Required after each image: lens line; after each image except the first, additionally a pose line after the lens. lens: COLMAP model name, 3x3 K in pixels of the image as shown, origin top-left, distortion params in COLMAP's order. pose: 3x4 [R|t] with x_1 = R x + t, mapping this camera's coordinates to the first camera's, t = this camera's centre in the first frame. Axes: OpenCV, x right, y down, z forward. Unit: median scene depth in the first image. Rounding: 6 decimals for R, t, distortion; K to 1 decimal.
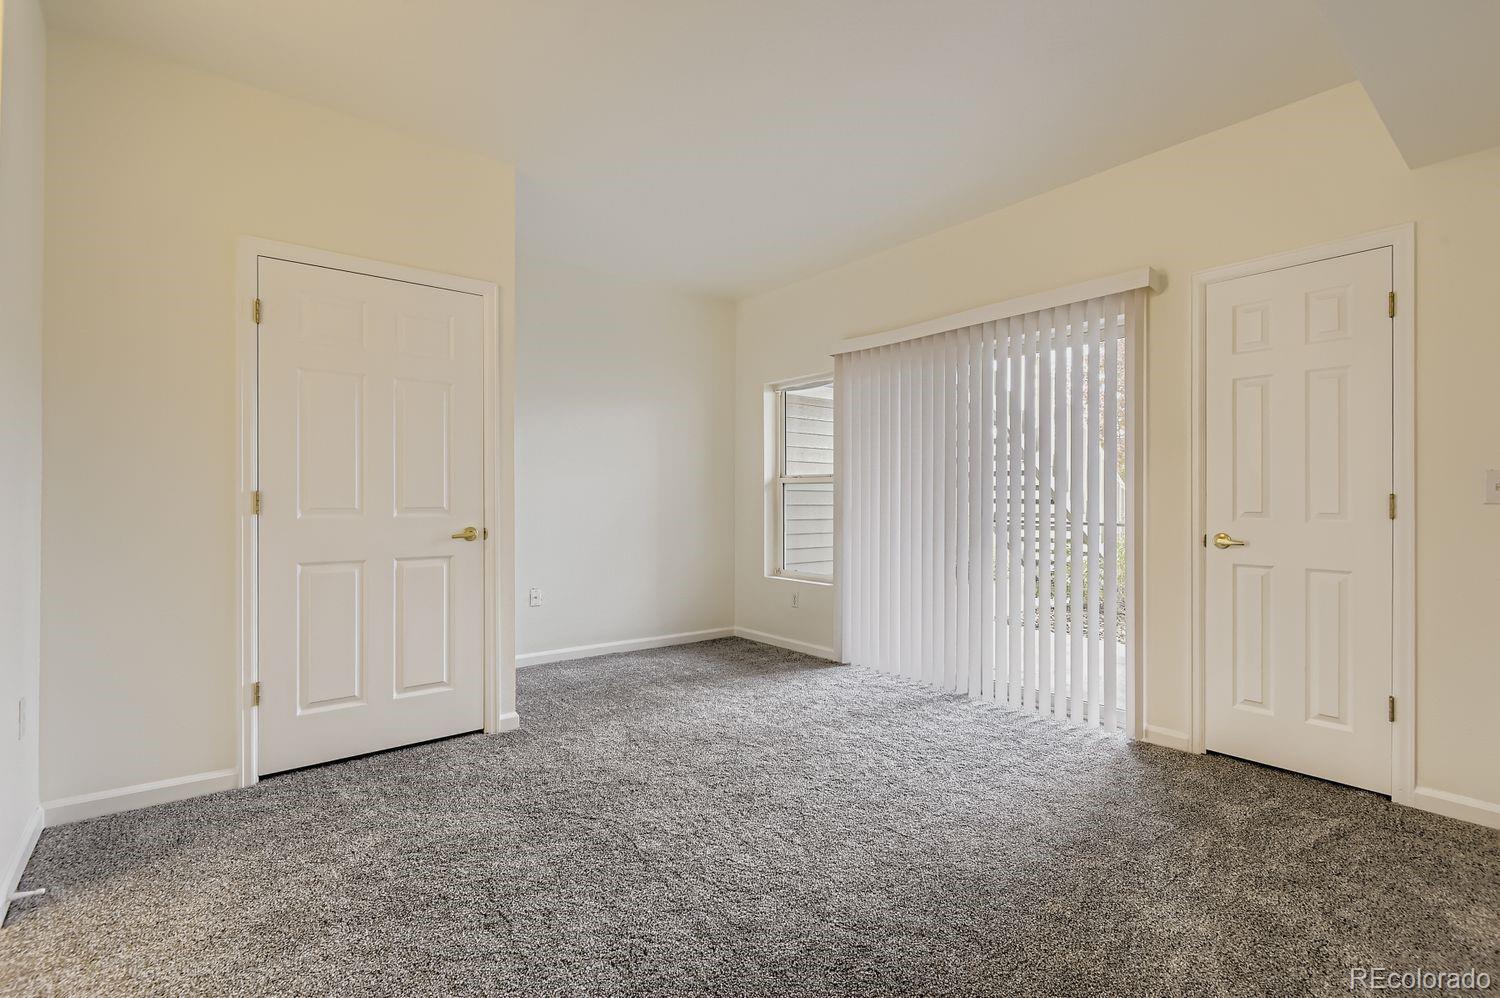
lens RADIAL K [[687.8, 0, 746.5], [0, 687.8, 496.2], [0, 0, 1]] dist [-0.008027, 0.001153]
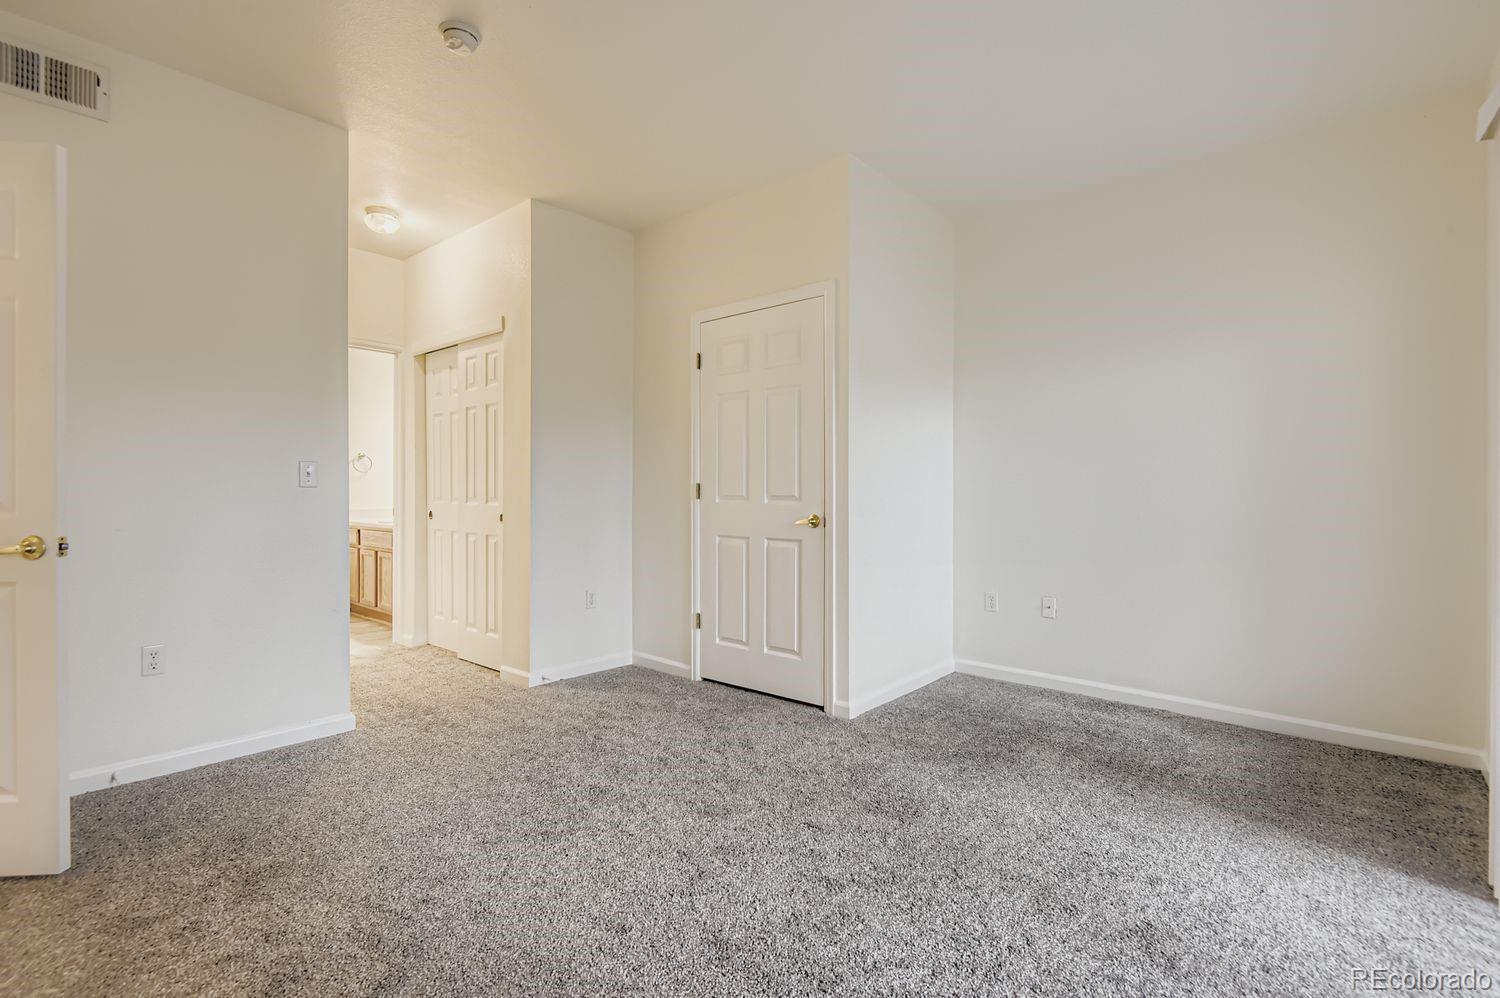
lens RADIAL K [[687.8, 0, 746.9], [0, 687.8, 503.9], [0, 0, 1]] dist [-0.008027, 0.001153]
pose [[0.161416, 0.014084, -0.986786, 0.645553], [0.003770, 0.999882, 0.014887, 0.011955], [0.986879, -0.006123, 0.161344, 0.729113]]
